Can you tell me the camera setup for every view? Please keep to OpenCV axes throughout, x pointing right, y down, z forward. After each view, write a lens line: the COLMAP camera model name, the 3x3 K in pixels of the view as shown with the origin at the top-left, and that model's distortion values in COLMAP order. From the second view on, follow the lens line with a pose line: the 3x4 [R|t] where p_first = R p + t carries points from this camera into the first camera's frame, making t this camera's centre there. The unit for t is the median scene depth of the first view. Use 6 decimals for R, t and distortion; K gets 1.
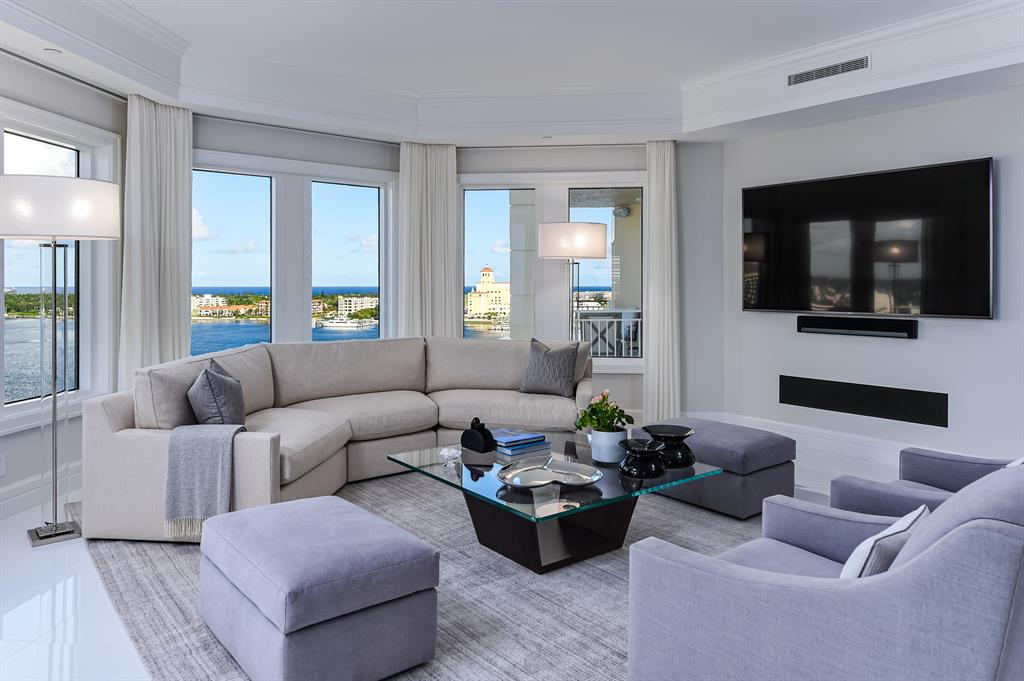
lens RADIAL K [[704.3, 0, 514.5], [0, 704.3, 285.5], [0, 0, 1]] dist [0.003269, 0.000946]
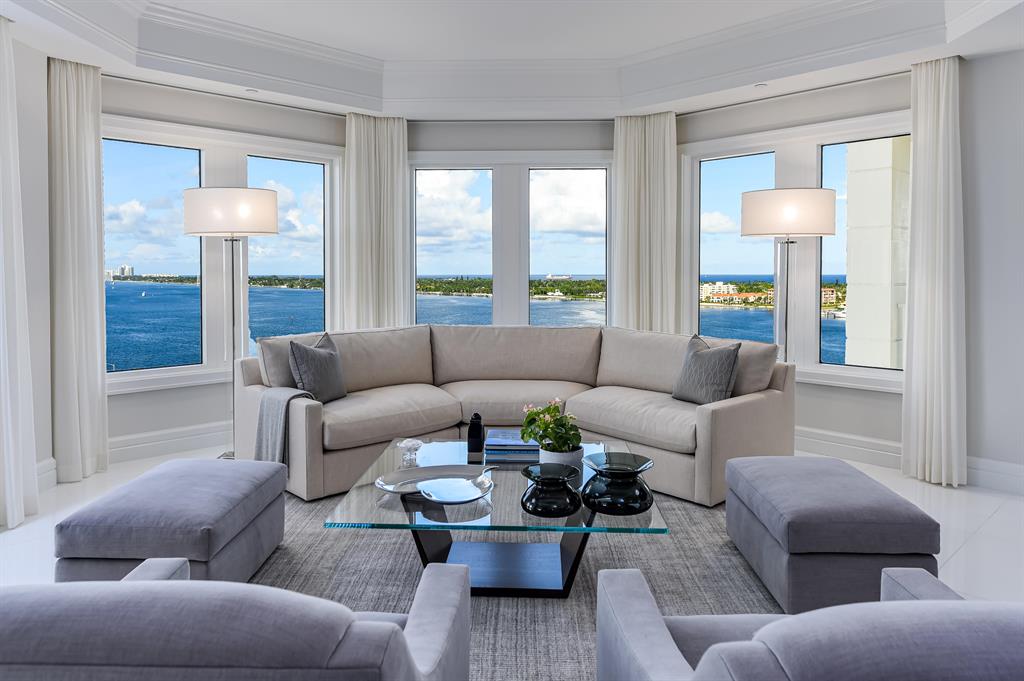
lens RADIAL K [[704.3, 0, 514.5], [0, 704.3, 285.5], [0, 0, 1]] dist [0.003269, 0.000946]
pose [[0.752991, 0.011771, -0.657925, 0.407303], [-0.000641, 0.999853, 0.017155, 0.003148], [0.658030, -0.012496, 0.752888, 0.236058]]
